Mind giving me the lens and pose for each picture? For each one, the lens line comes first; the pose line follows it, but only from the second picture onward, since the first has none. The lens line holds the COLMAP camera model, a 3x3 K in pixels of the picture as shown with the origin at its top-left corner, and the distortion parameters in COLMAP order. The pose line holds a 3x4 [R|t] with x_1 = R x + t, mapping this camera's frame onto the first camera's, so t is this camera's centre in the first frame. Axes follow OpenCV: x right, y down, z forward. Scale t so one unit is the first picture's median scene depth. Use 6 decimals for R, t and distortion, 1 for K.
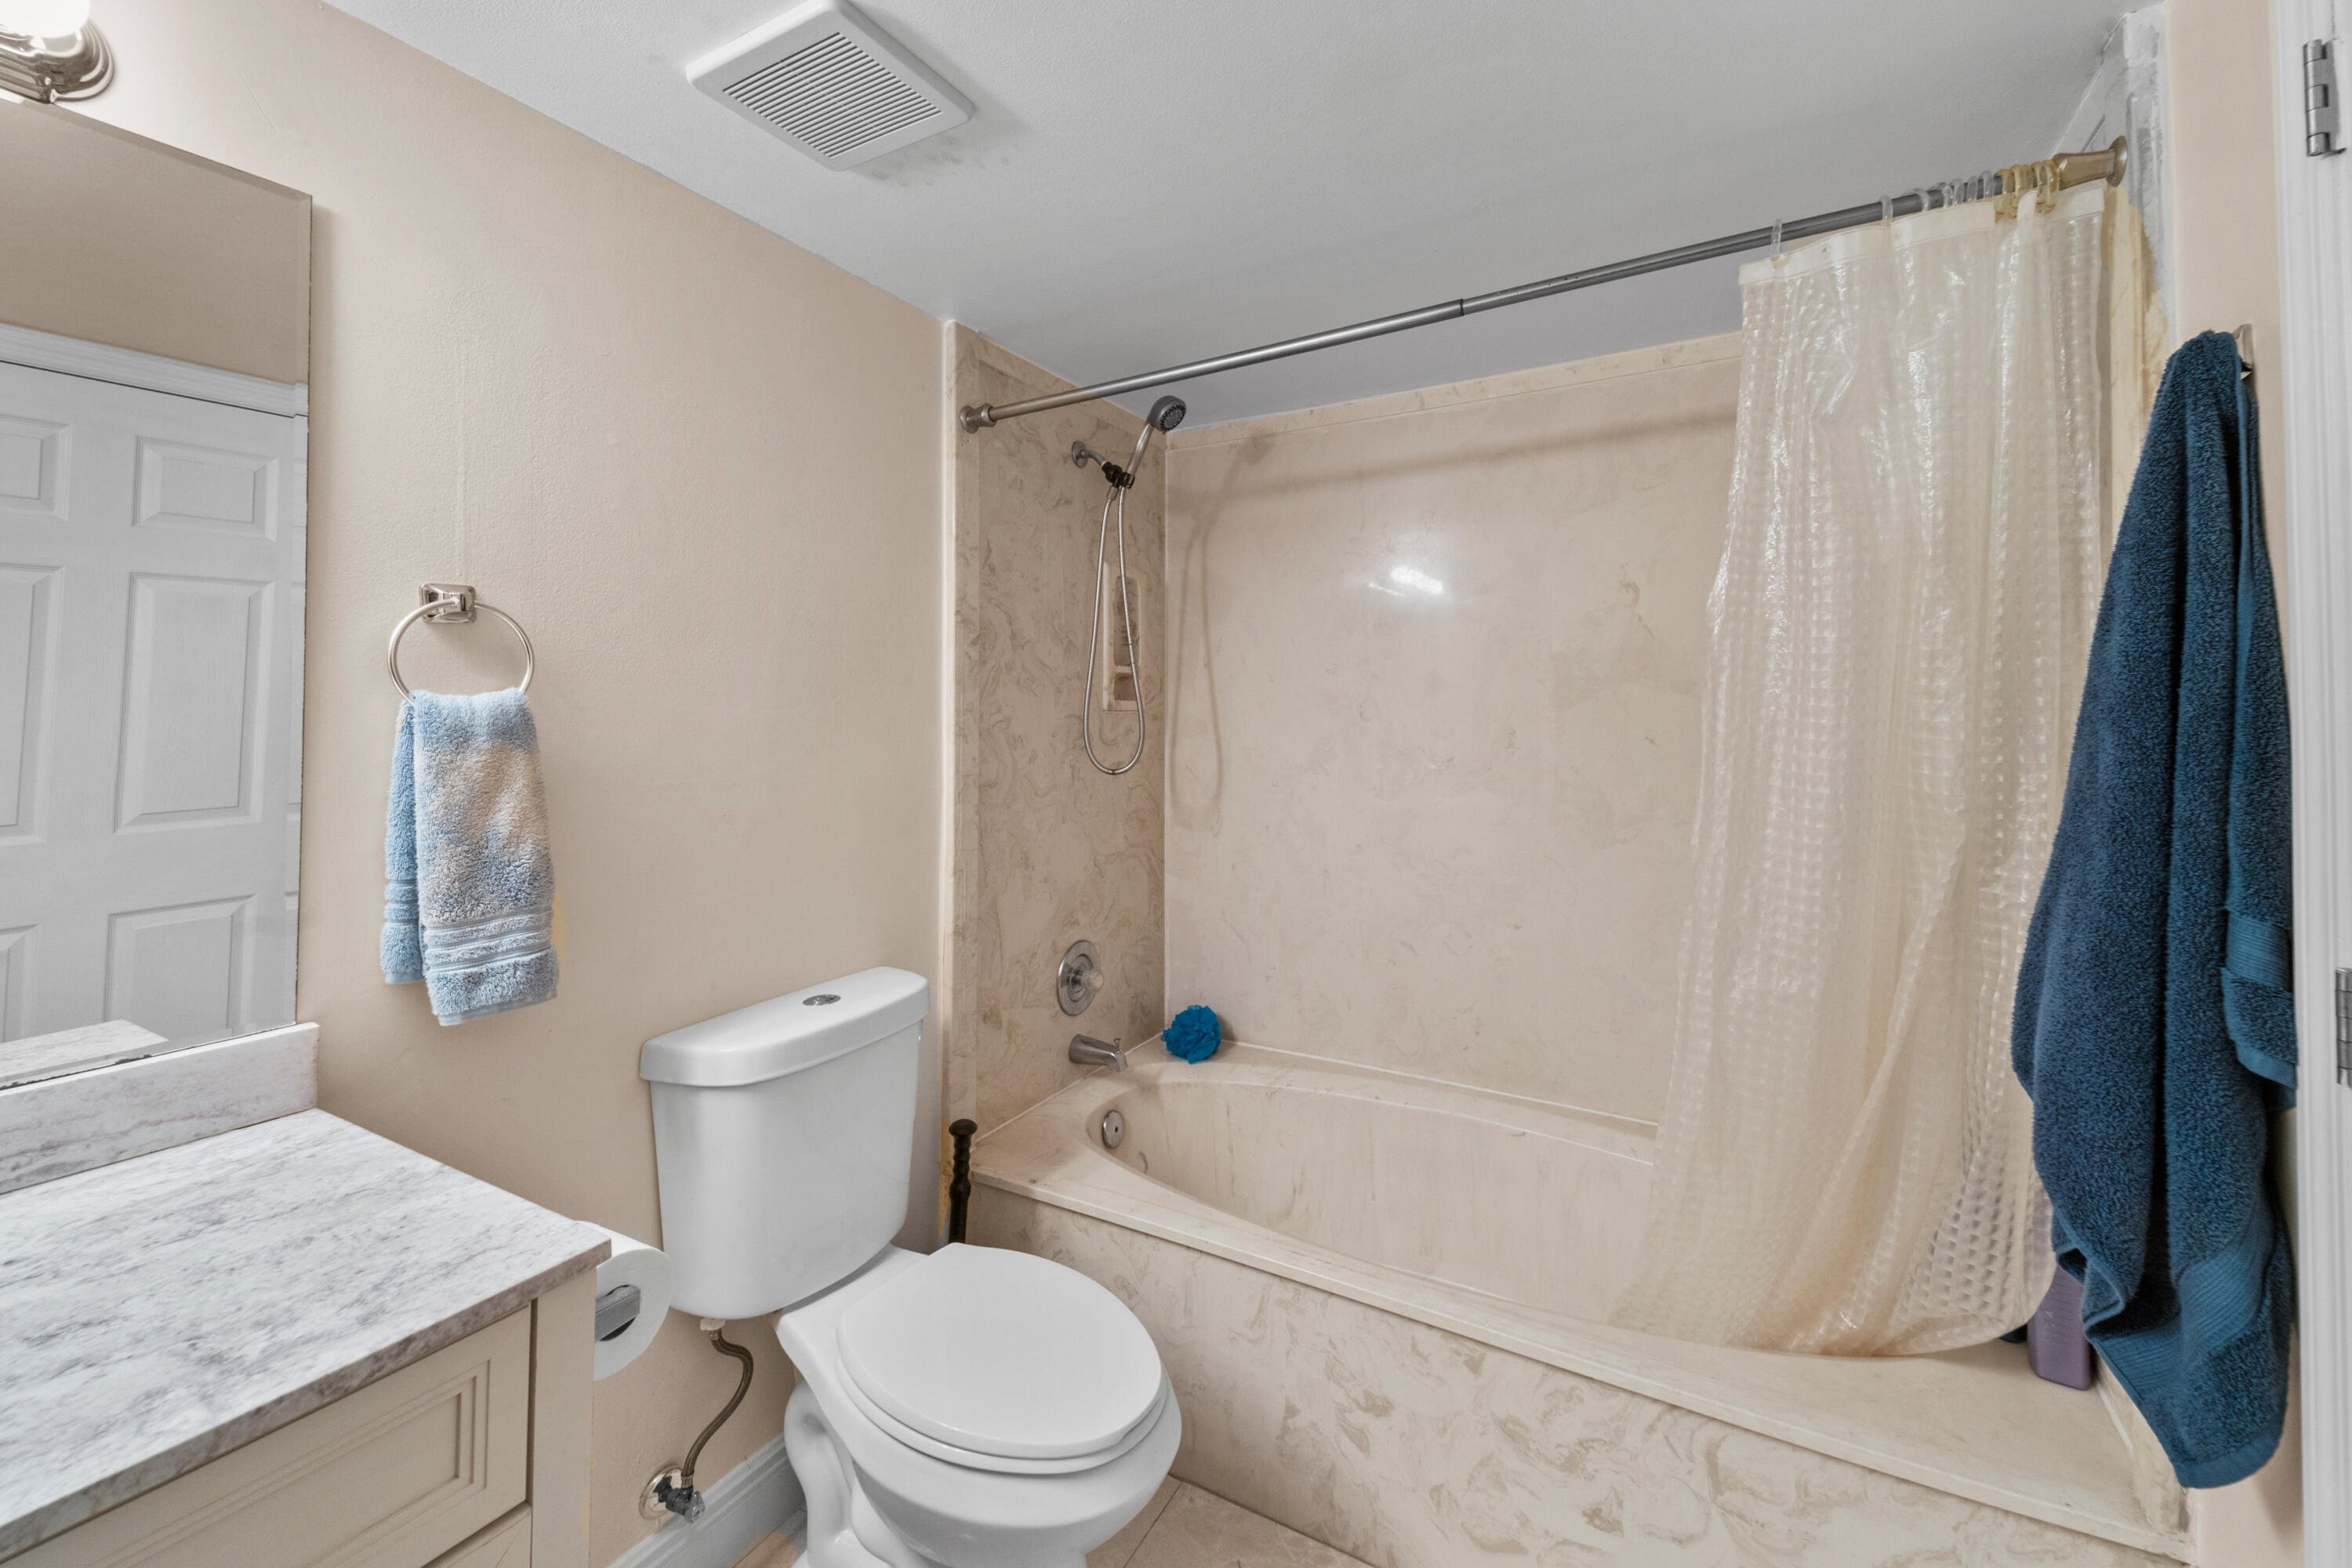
lens RADIAL K [[926.6, 0, 1180.9], [0, 926.6, 769.0], [0, 0, 1]] dist [0.076983, -0.035135]
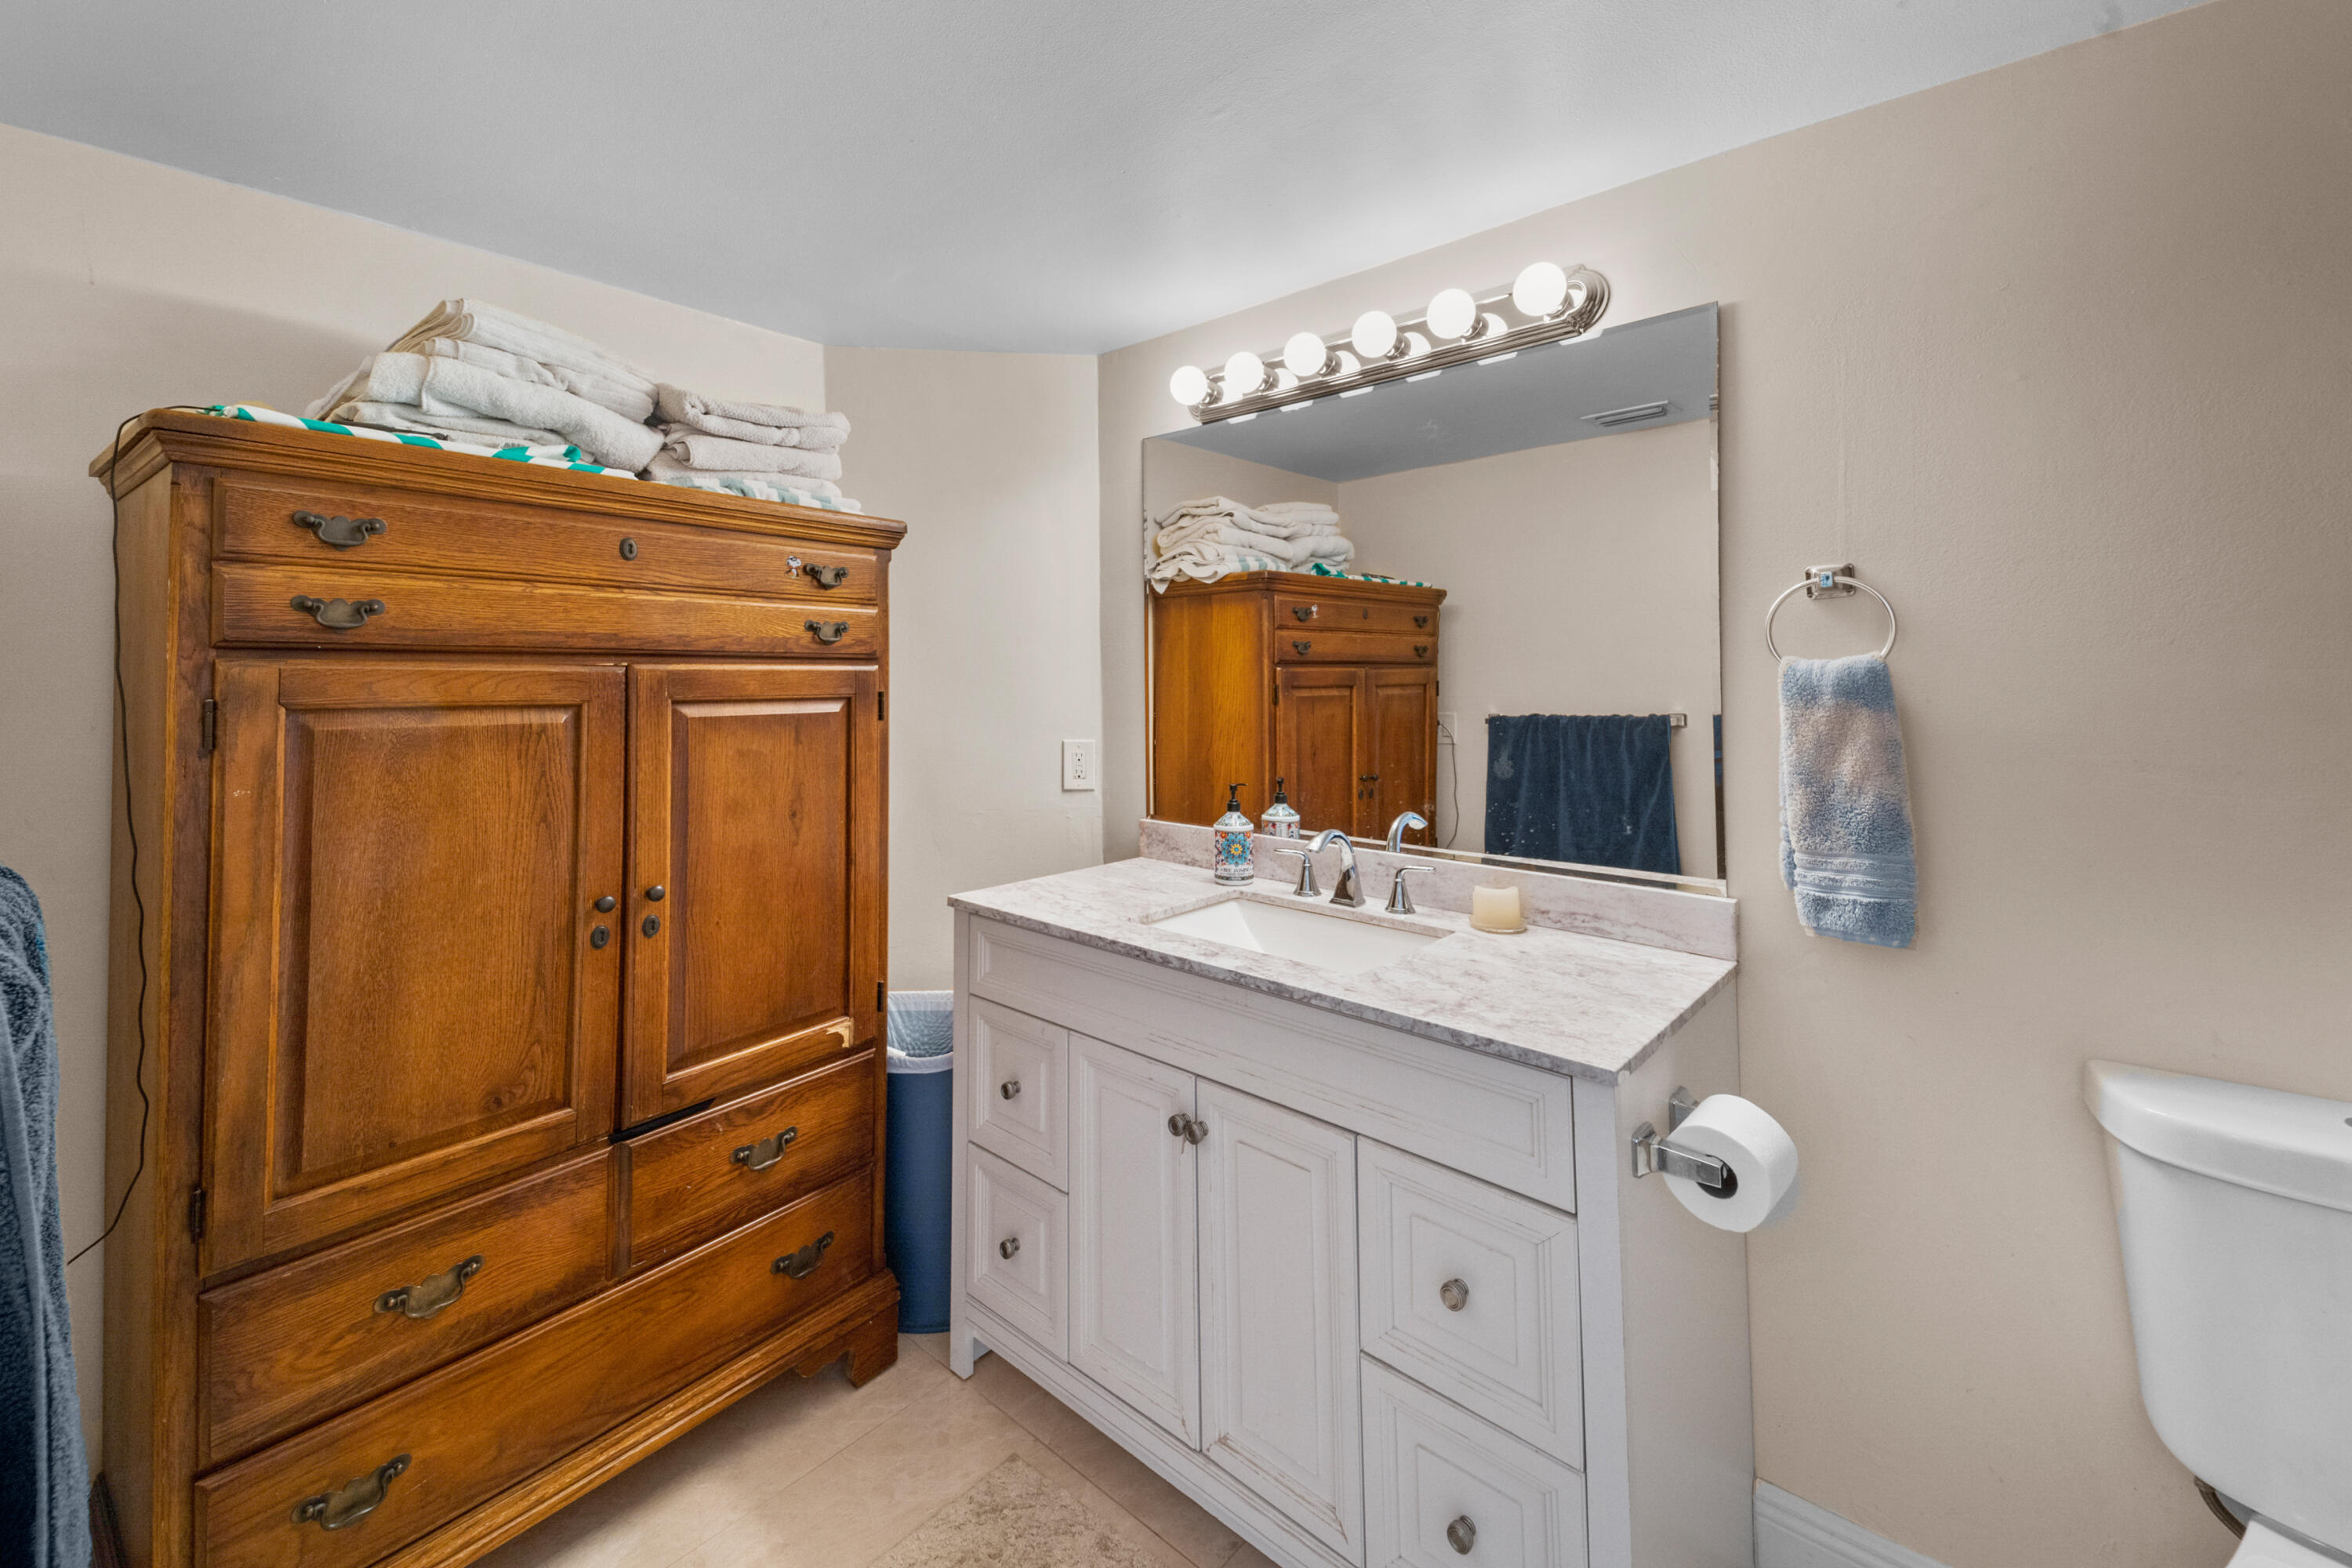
lens RADIAL K [[926.6, 0, 1180.9], [0, 926.6, 769.0], [0, 0, 1]] dist [0.076983, -0.035135]
pose [[-0.195401, 0.098989, -0.975715, 0.543721], [-0.062795, 0.991589, 0.113175, -0.025302], [0.978711, 0.083385, -0.187541, 0.449379]]
